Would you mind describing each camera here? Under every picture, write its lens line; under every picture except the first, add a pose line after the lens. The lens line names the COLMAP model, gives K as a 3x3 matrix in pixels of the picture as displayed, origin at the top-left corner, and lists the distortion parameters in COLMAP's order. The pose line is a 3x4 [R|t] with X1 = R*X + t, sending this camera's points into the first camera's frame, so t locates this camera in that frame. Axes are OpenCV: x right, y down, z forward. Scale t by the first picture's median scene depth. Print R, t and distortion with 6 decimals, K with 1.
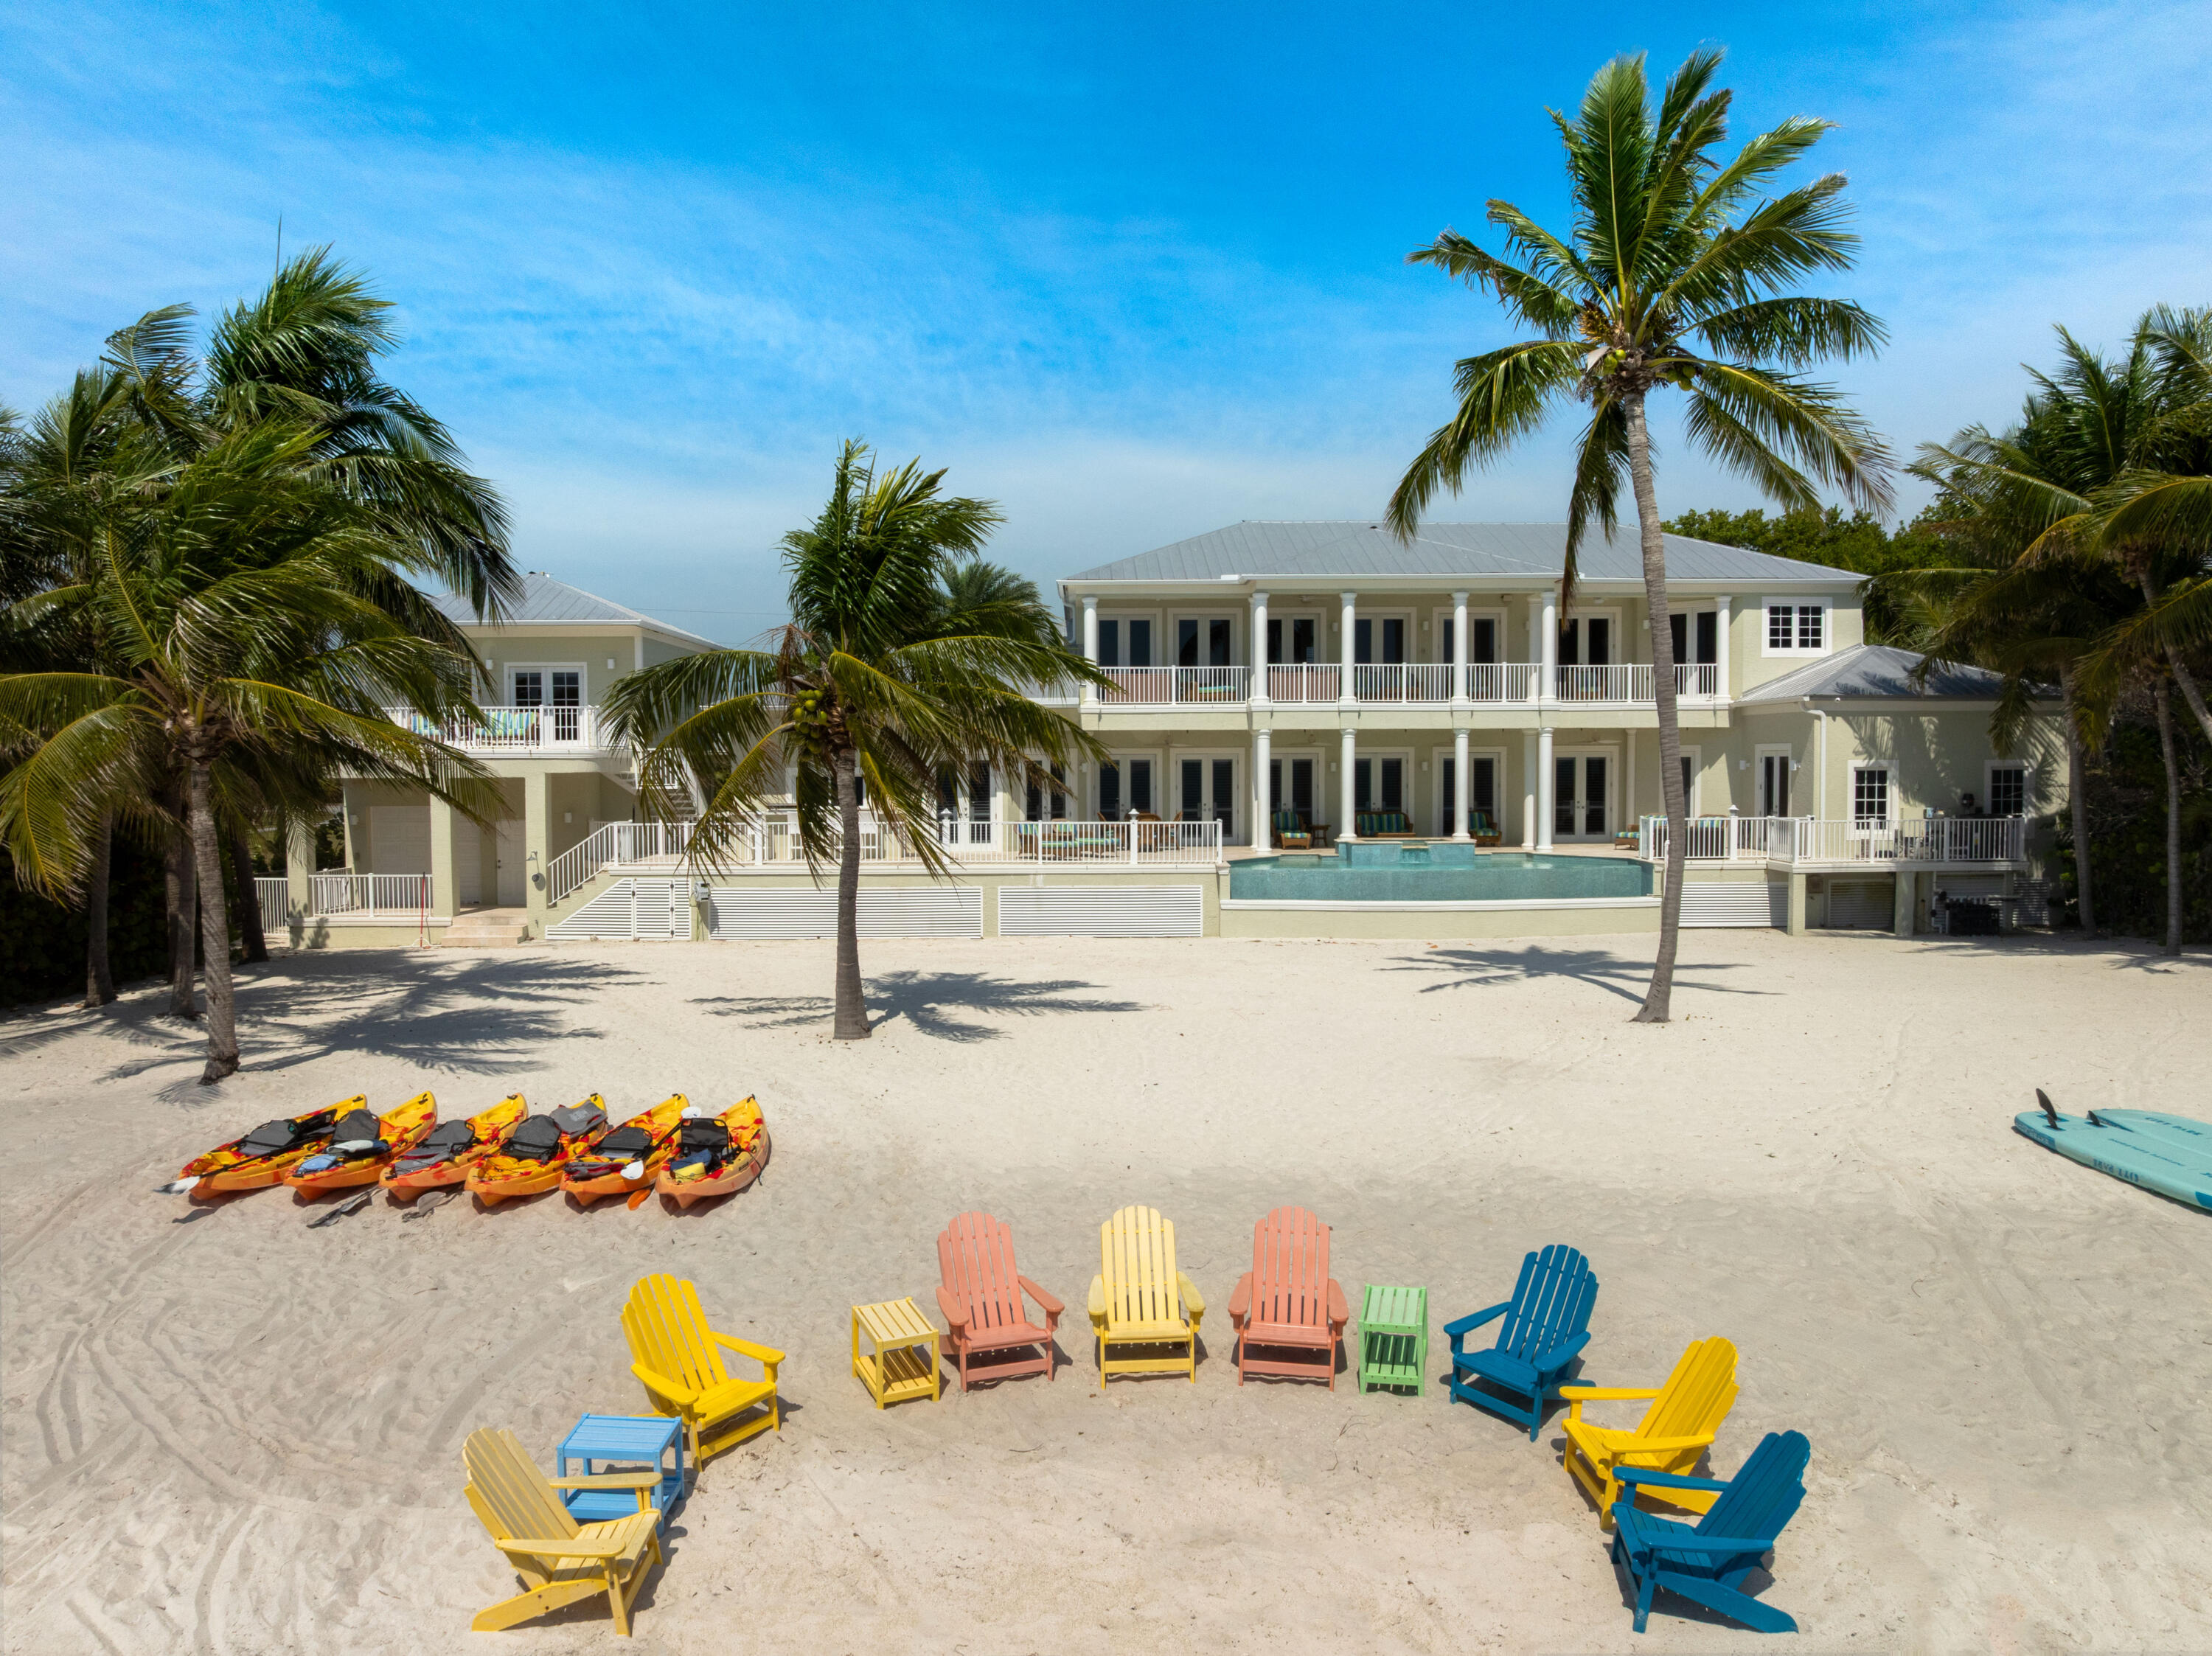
lens RADIAL K [[1588.4, 0, 1107.5], [0, 1588.4, 830.9], [0, 0, 1]] dist [-0.020869, 0.000367]
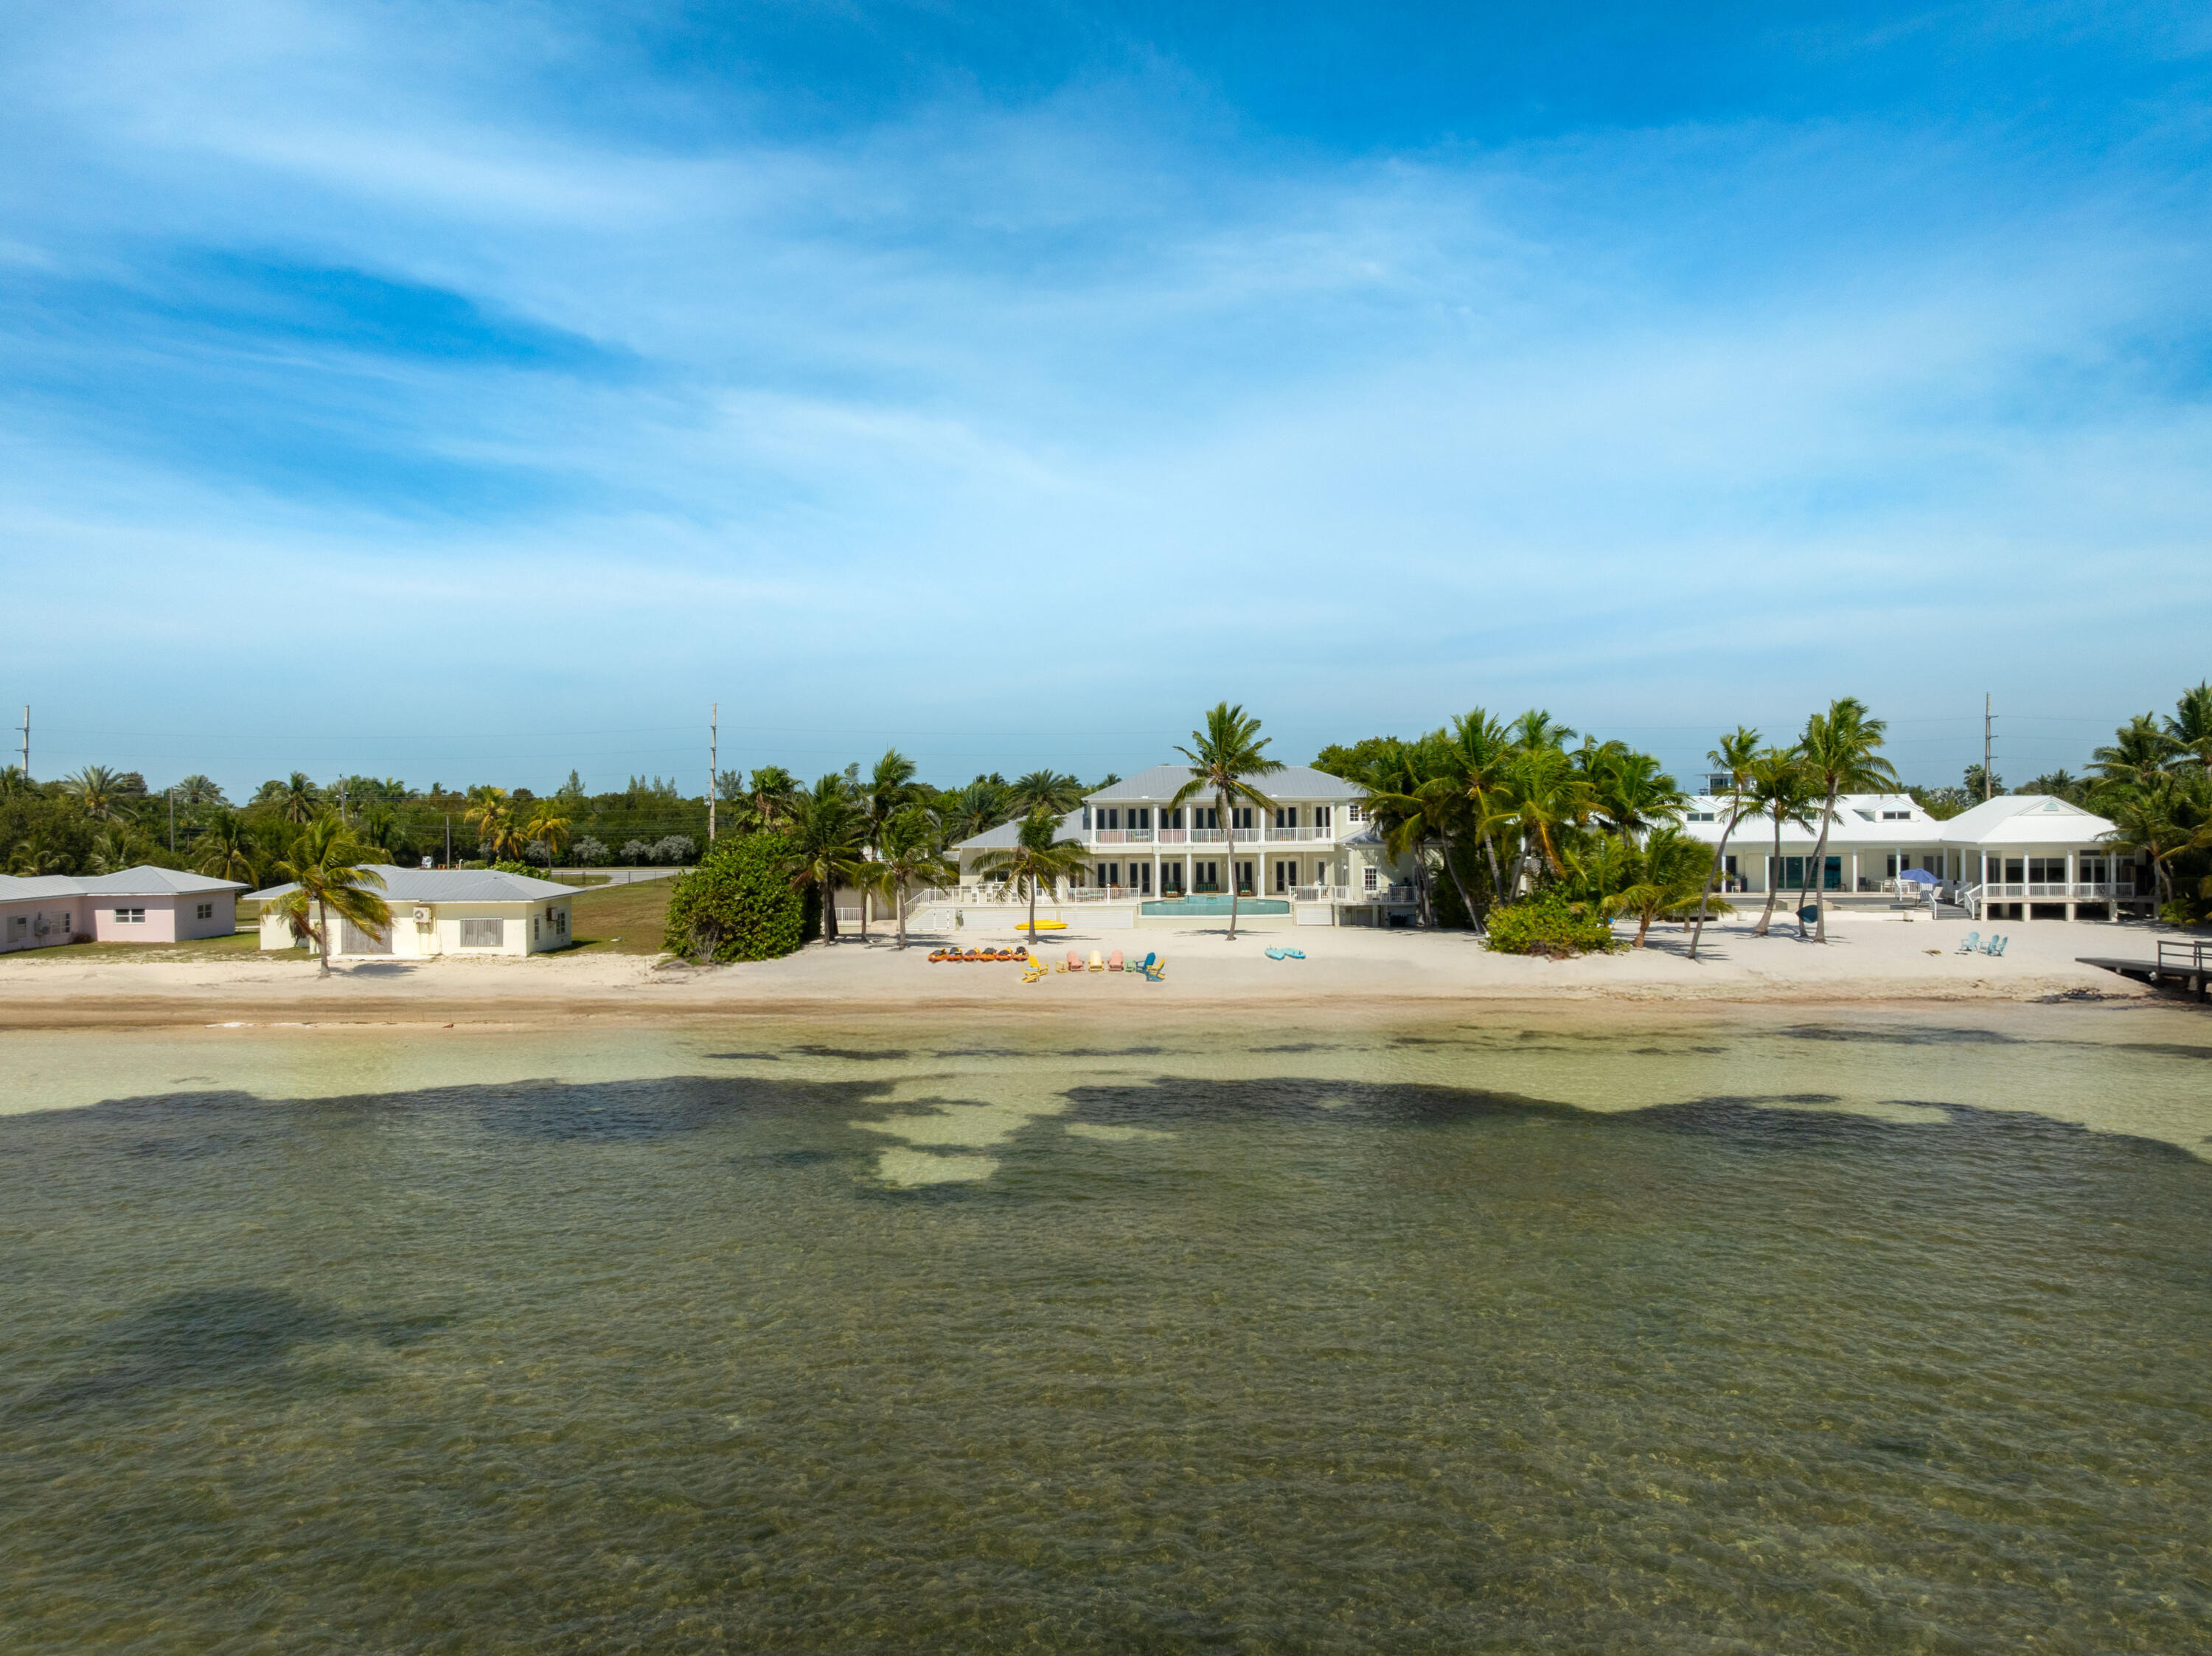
lens RADIAL K [[1588.4, 0, 1106.7], [0, 1588.4, 830.8], [0, 0, 1]] dist [-0.020869, 0.000367]
pose [[0.999901, -0.004255, -0.013376, 0.046665], [0.003863, 0.999567, -0.029176, -0.023657], [0.013495, 0.029121, 0.999485, -1.680294]]
